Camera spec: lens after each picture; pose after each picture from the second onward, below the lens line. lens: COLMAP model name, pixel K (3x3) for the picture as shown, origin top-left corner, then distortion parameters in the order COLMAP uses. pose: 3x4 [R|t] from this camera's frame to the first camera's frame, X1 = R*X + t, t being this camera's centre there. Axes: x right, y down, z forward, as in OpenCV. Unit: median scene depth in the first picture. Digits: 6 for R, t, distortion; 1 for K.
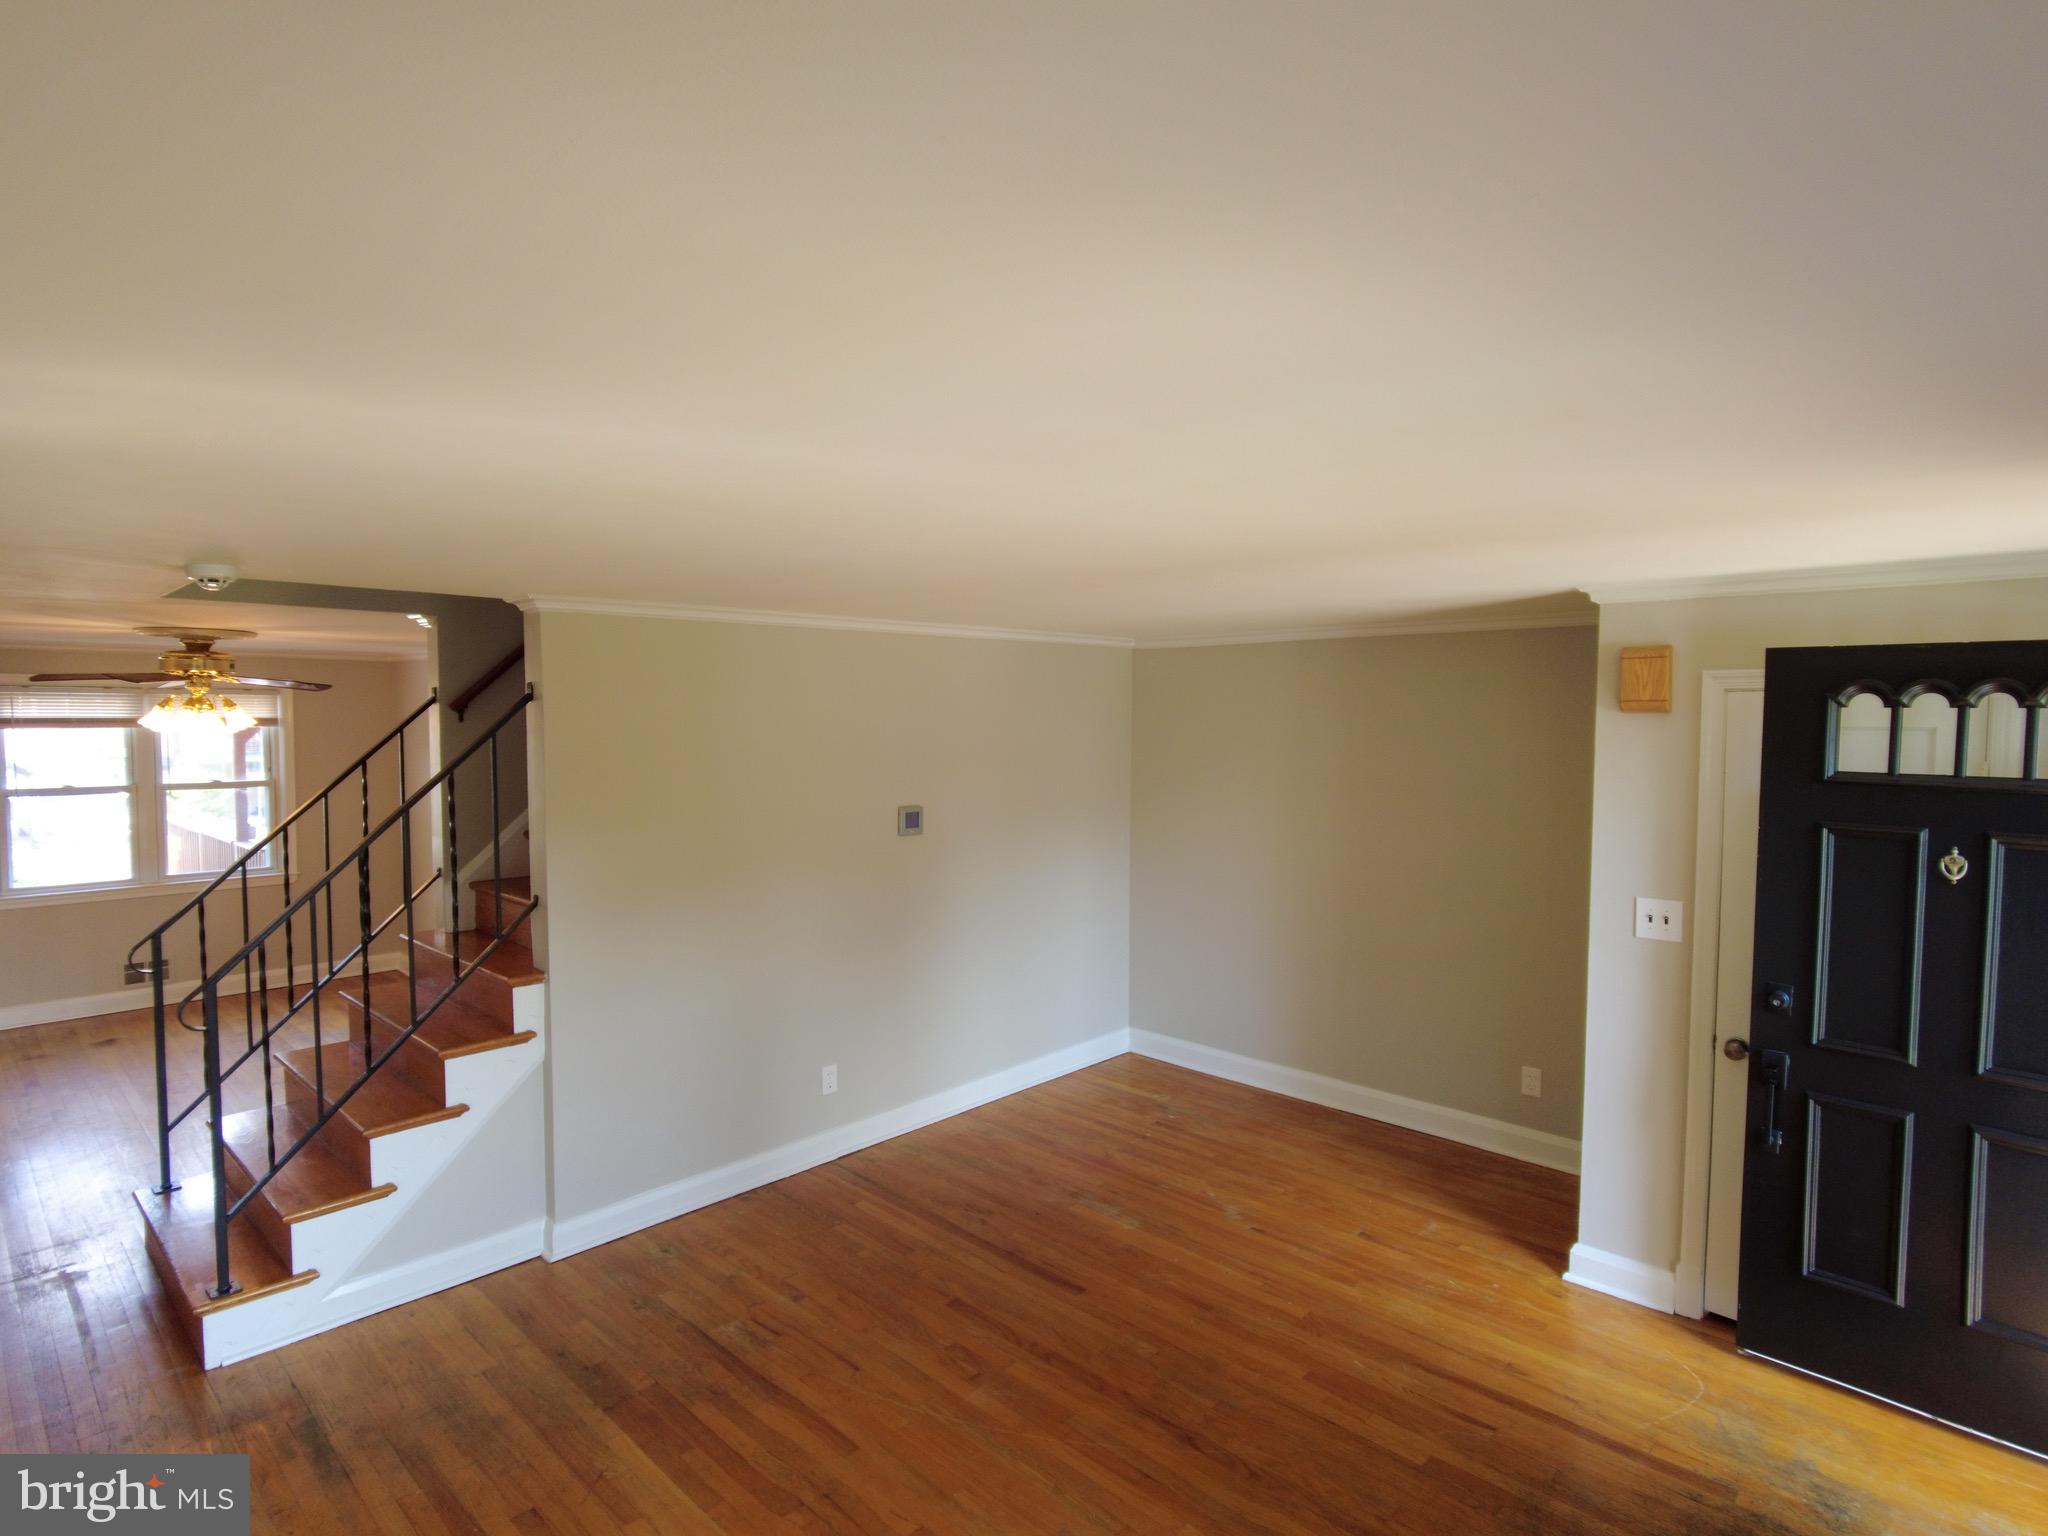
lens RADIAL K [[1081.4, 0, 1027.4], [0, 1081.4, 768.6], [0, 0, 1]] dist [0.000831, -0.006426]
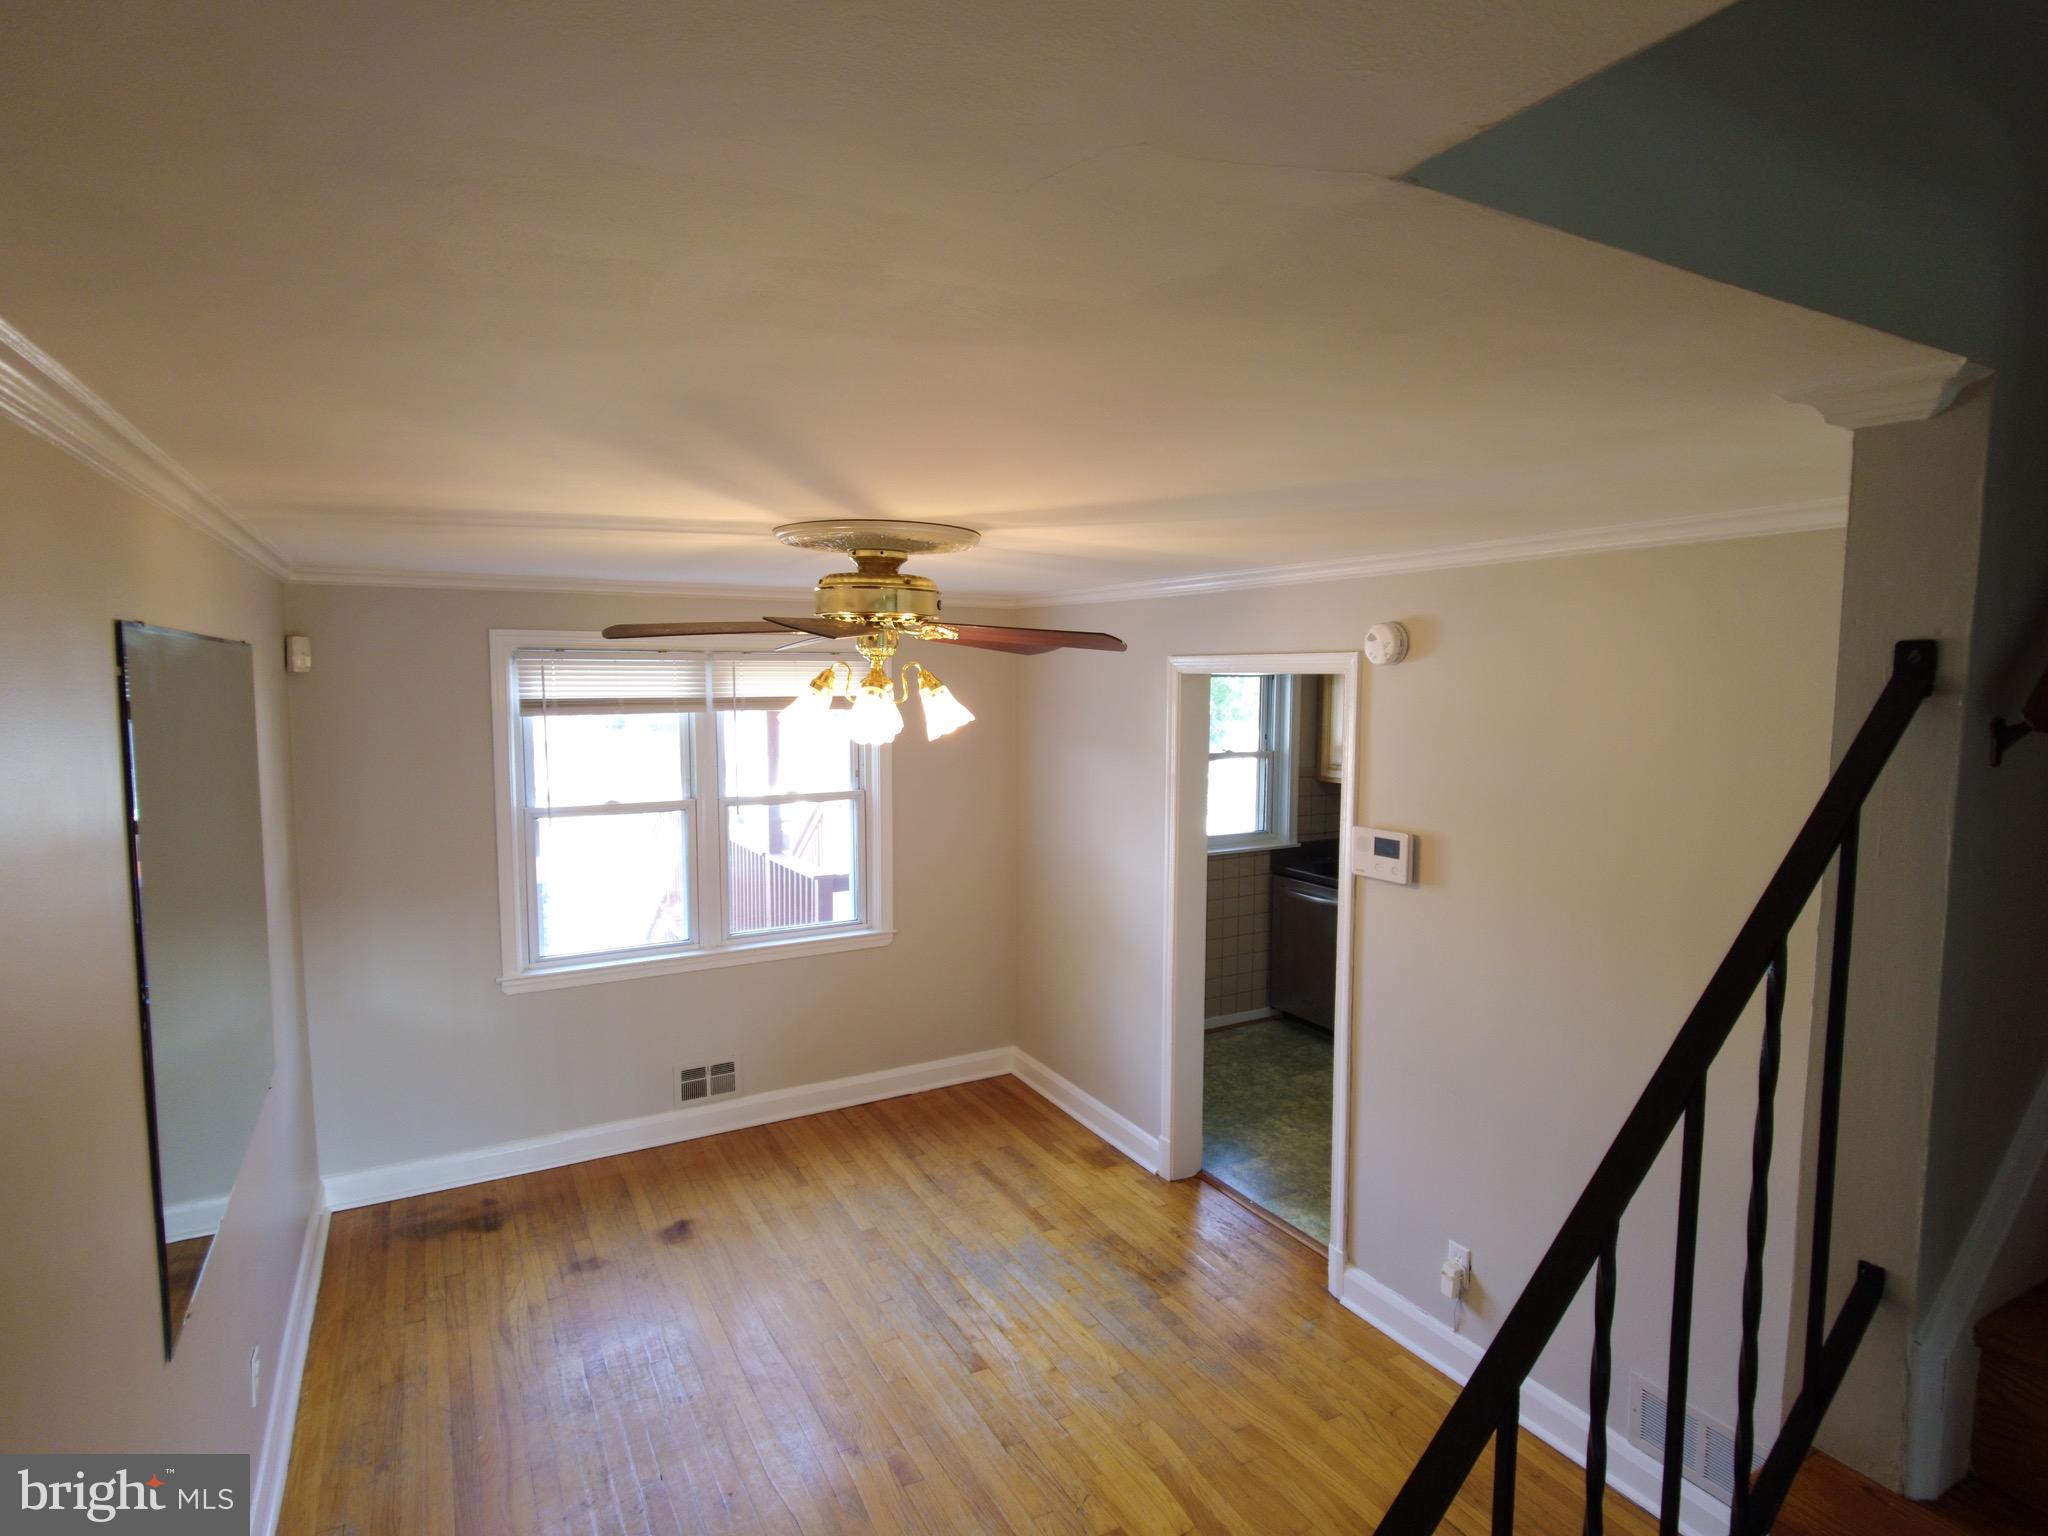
lens RADIAL K [[1081.4, 0, 1025.0], [0, 1081.4, 750.0], [0, 0, 1]] dist [0.000831, -0.006426]
pose [[0.953250, 0.012043, -0.301942, -0.449252], [-0.006061, 0.999766, 0.020744, -0.032003], [0.302121, -0.017944, 0.953101, 0.444384]]
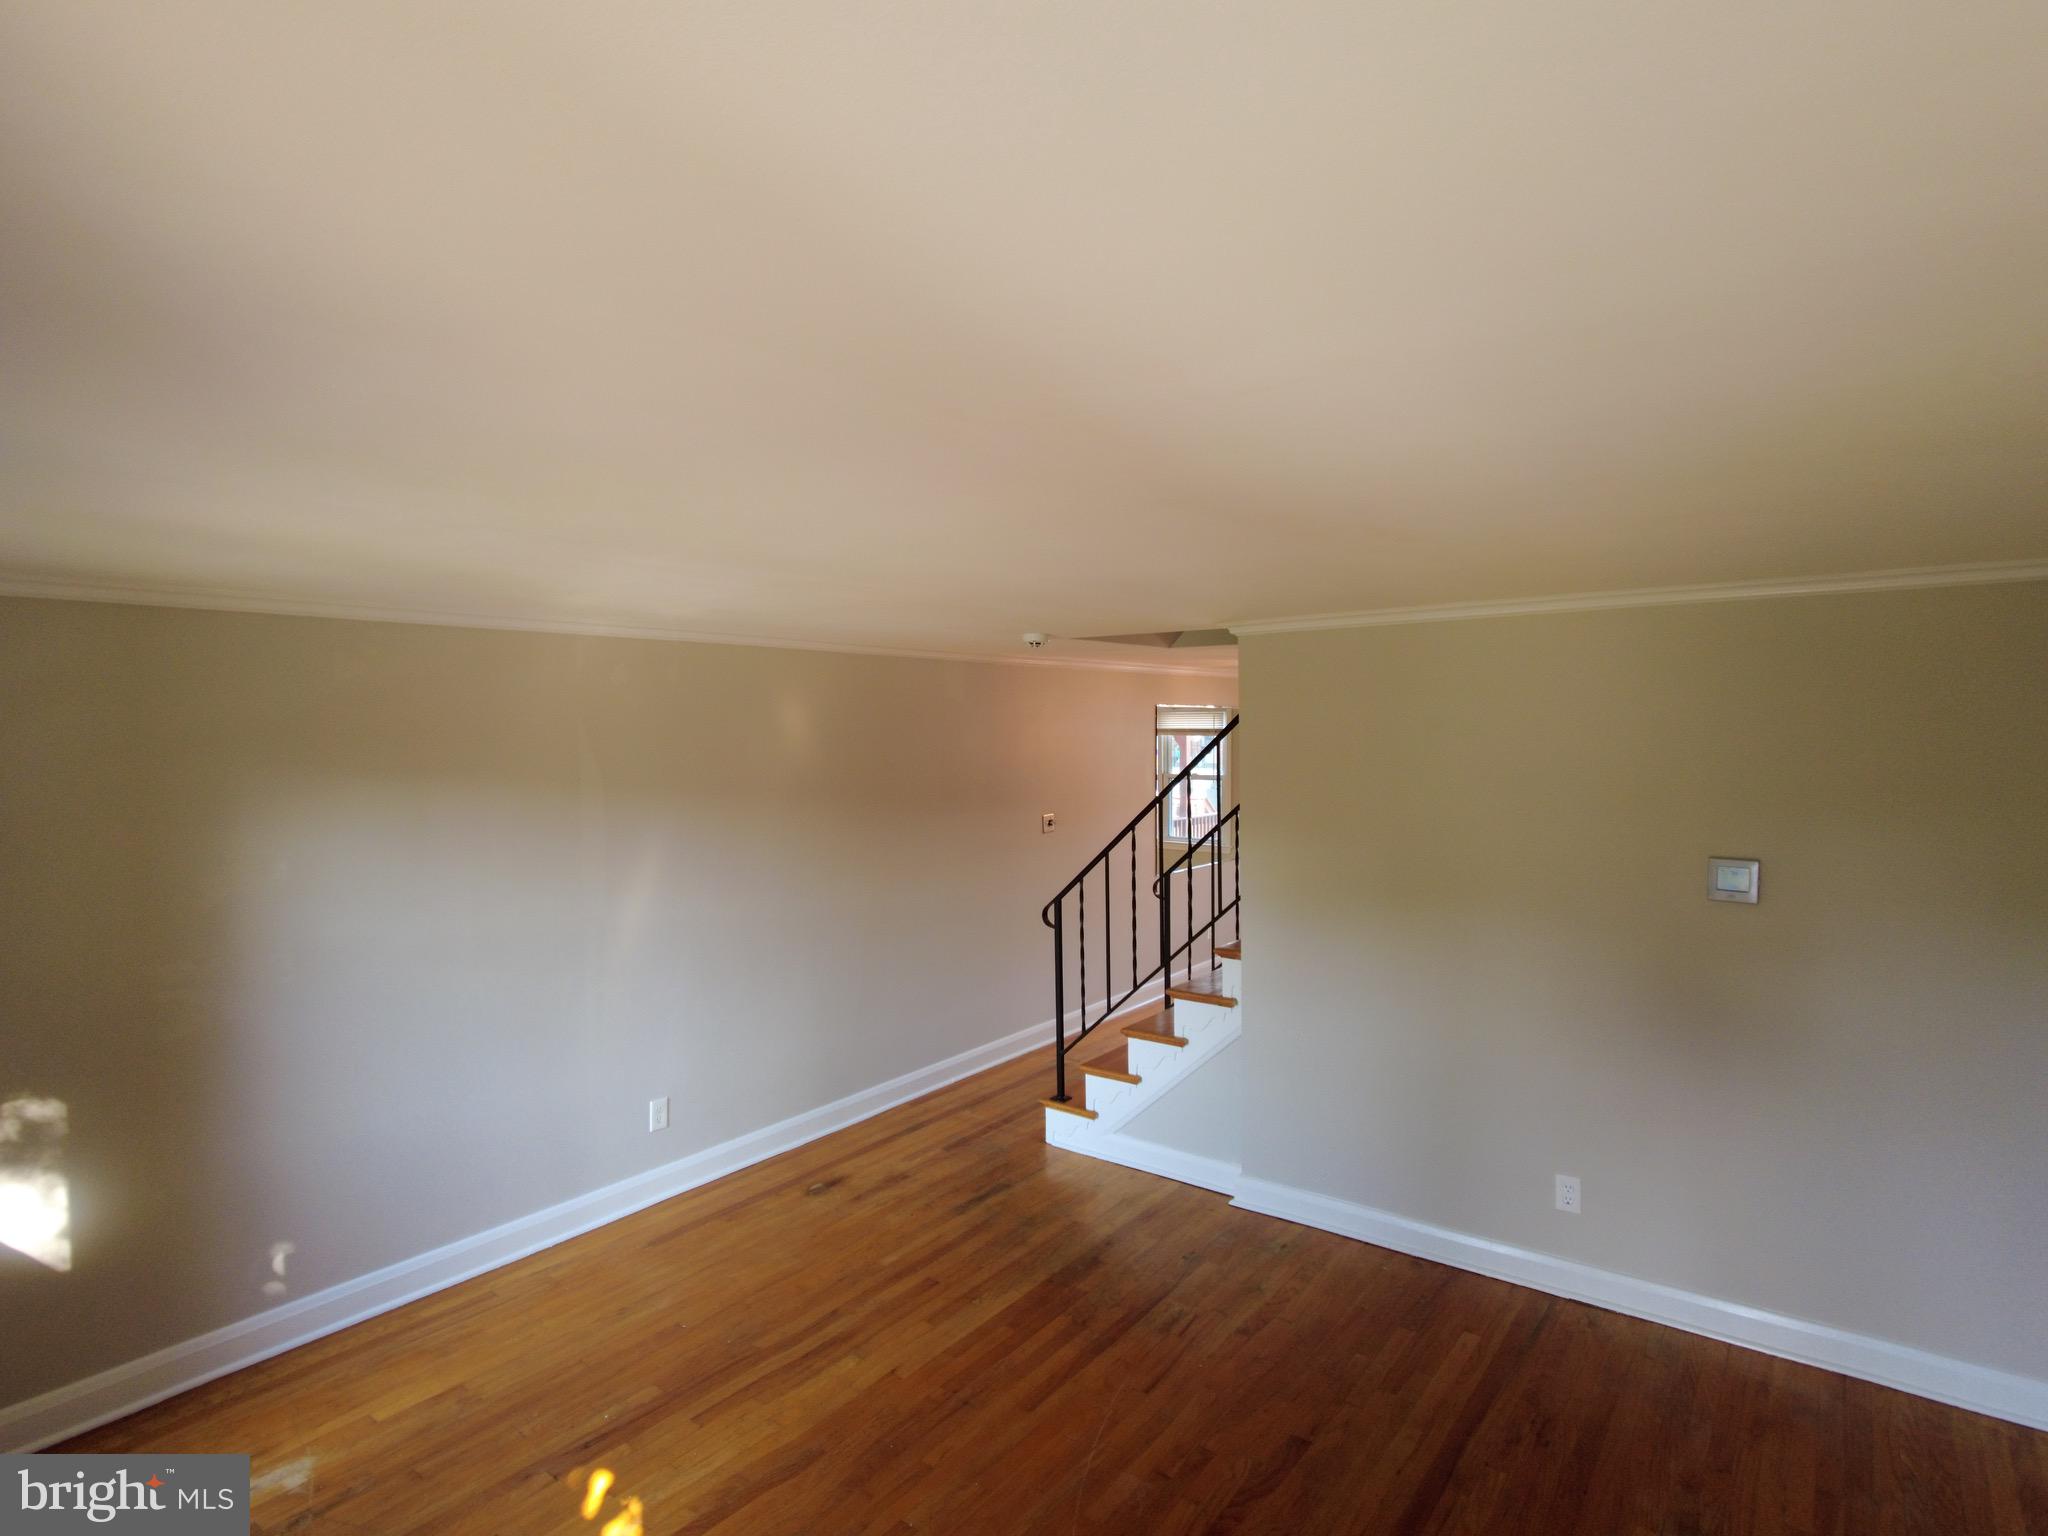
lens RADIAL K [[1081.4, 0, 1020.8], [0, 1081.4, 760.7], [0, 0, 1]] dist [0.000831, -0.006426]
pose [[0.105641, 0.021510, -0.994172, 0.759183], [-0.038402, 0.999108, 0.017536, -0.029736], [0.993663, 0.036326, 0.106373, 0.725634]]
